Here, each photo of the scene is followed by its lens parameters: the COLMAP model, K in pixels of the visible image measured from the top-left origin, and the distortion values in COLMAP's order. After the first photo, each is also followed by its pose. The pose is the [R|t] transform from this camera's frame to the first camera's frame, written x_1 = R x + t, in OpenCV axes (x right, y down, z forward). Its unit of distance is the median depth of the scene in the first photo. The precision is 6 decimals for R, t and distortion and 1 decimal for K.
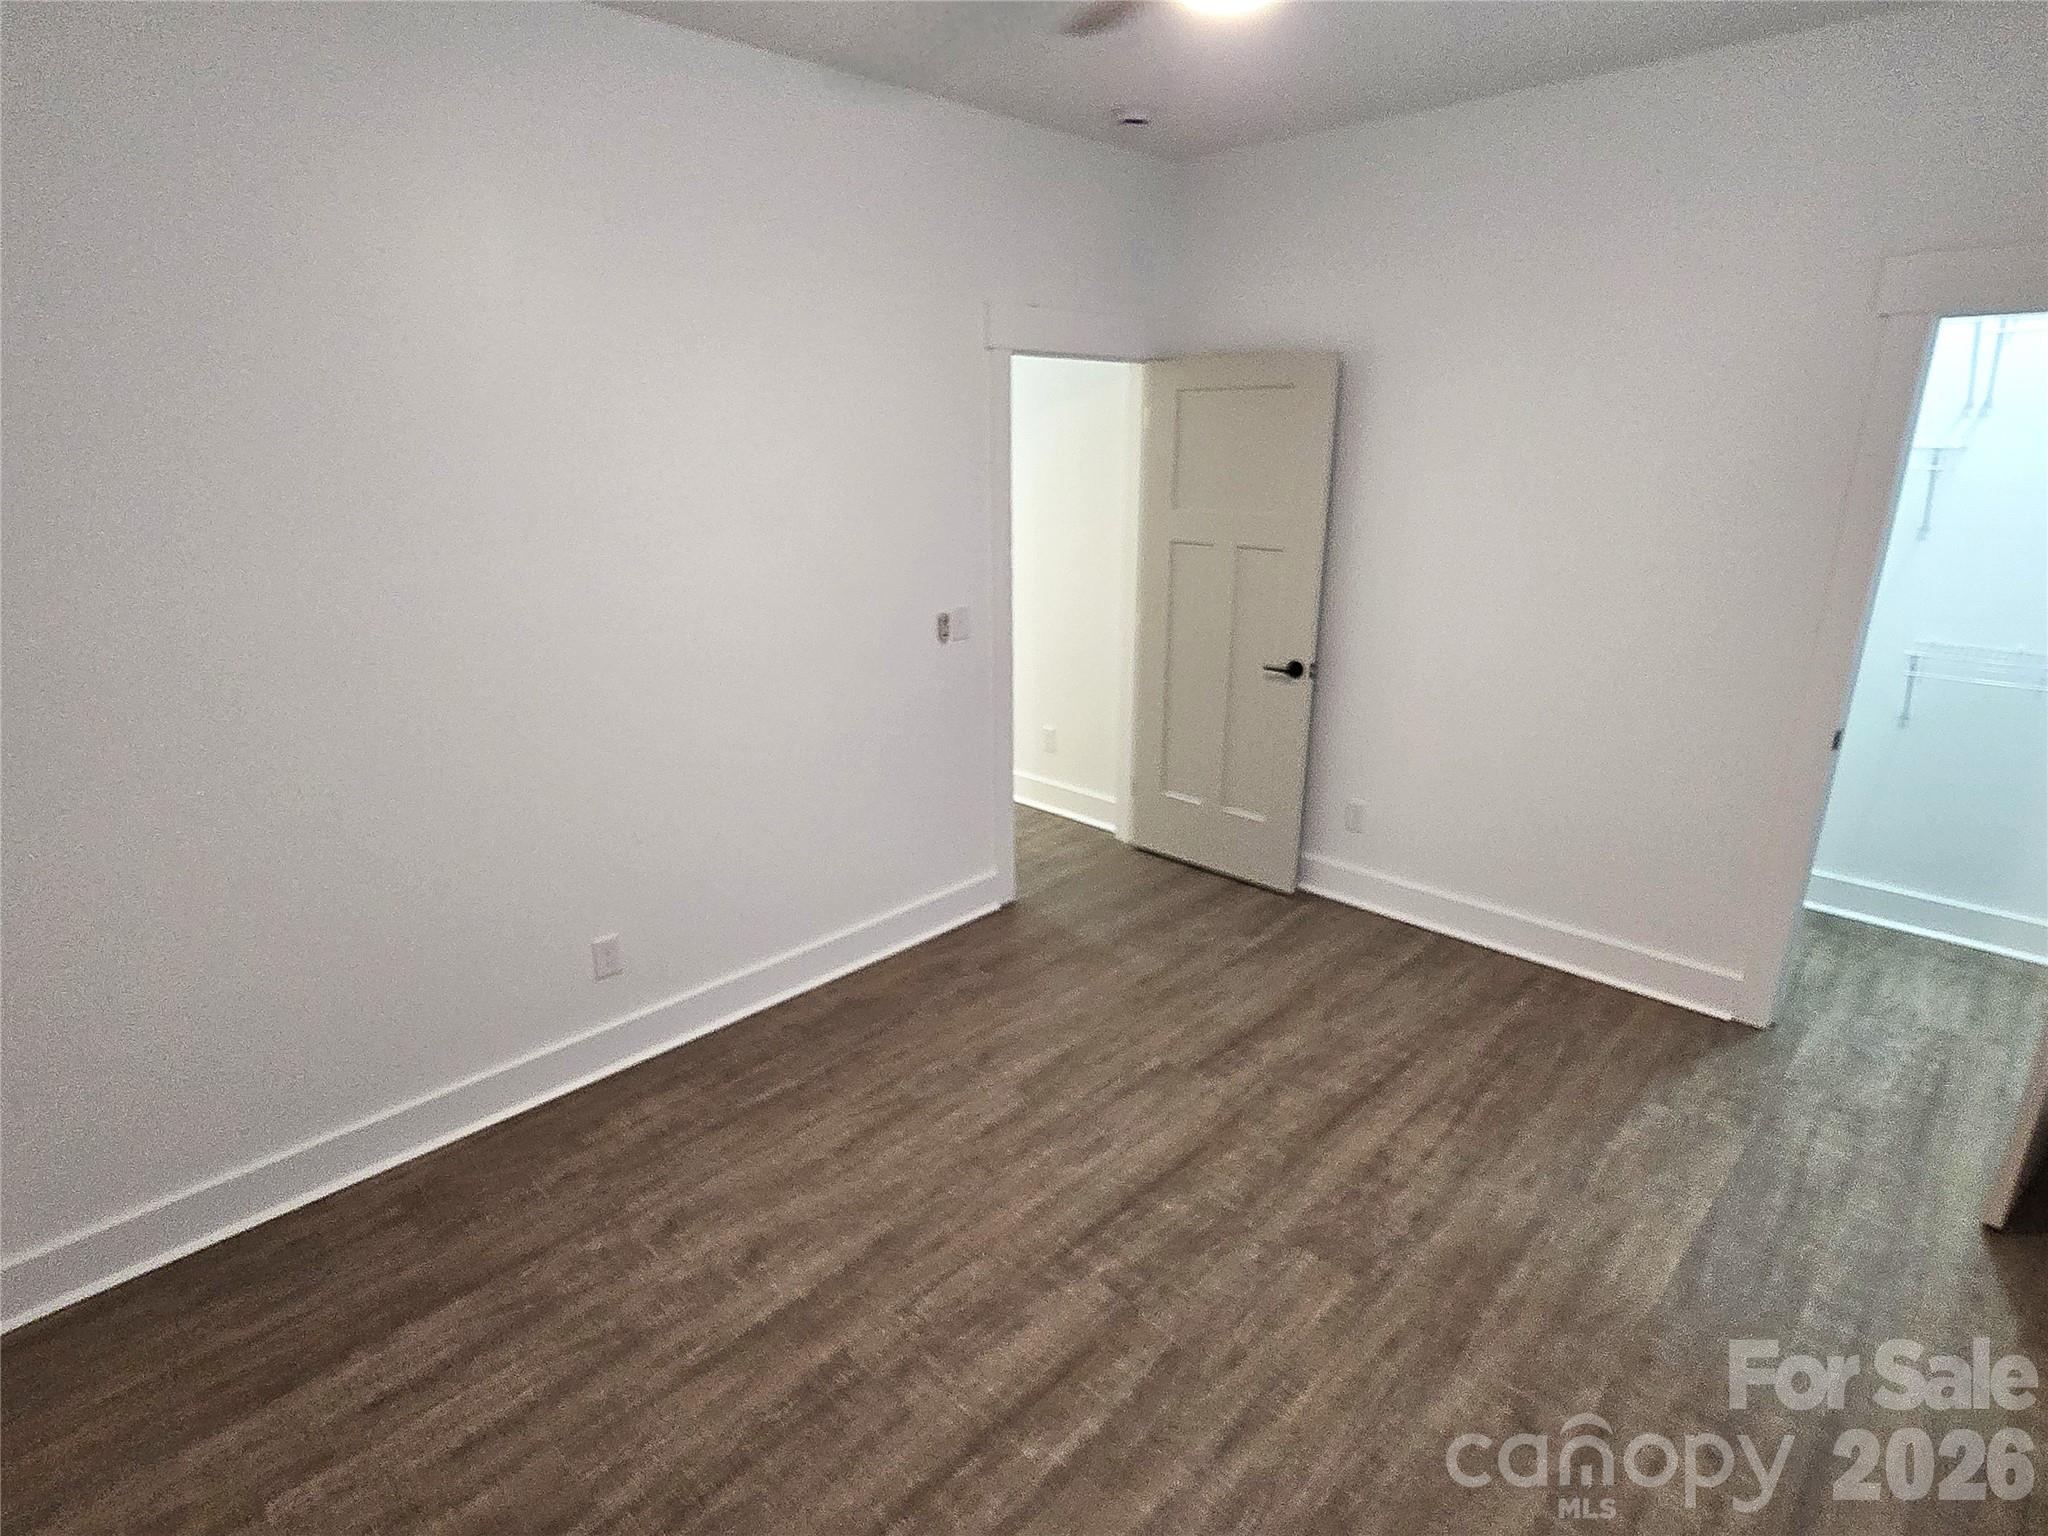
lens RADIAL K [[1076.3, 0, 1019.9], [0, 1076.3, 771.5], [0, 0, 1]] dist [-0.001922, -0.002634]
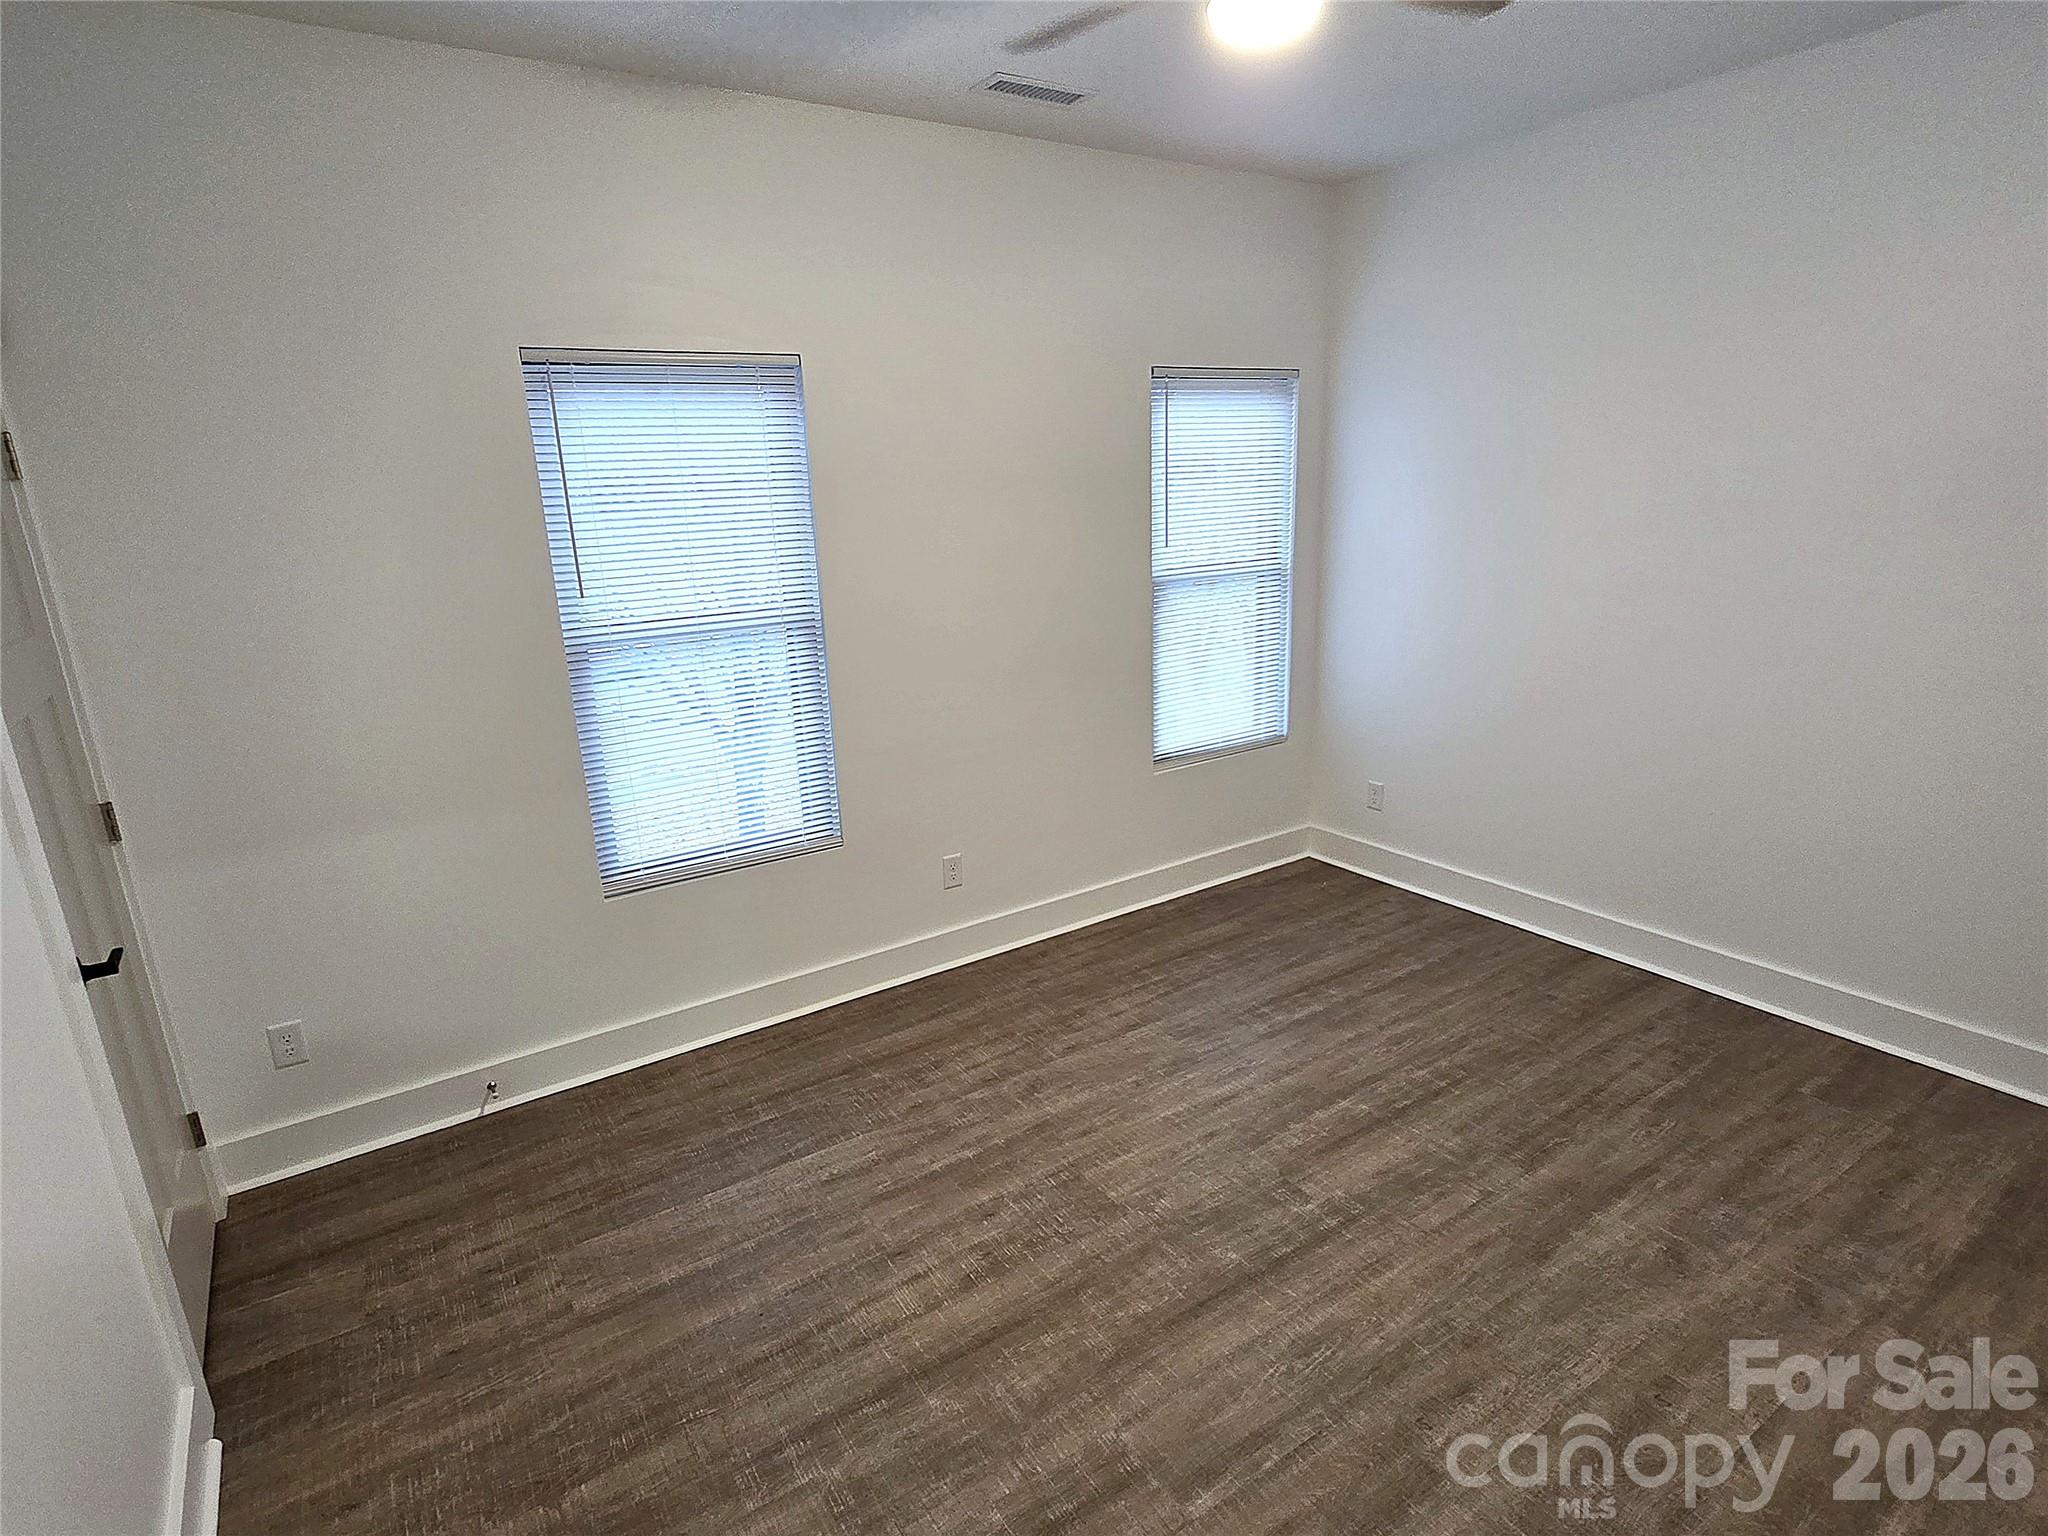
lens RADIAL K [[1076.3, 0, 1017.7], [0, 1076.3, 769.0], [0, 0, 1]] dist [-0.001922, -0.002634]
pose [[-0.976883, -0.014739, 0.213265, 0.132040], [0.103718, 0.839657, 0.533121, -0.490018], [-0.186927, 0.542917, -0.818718, 1.624673]]
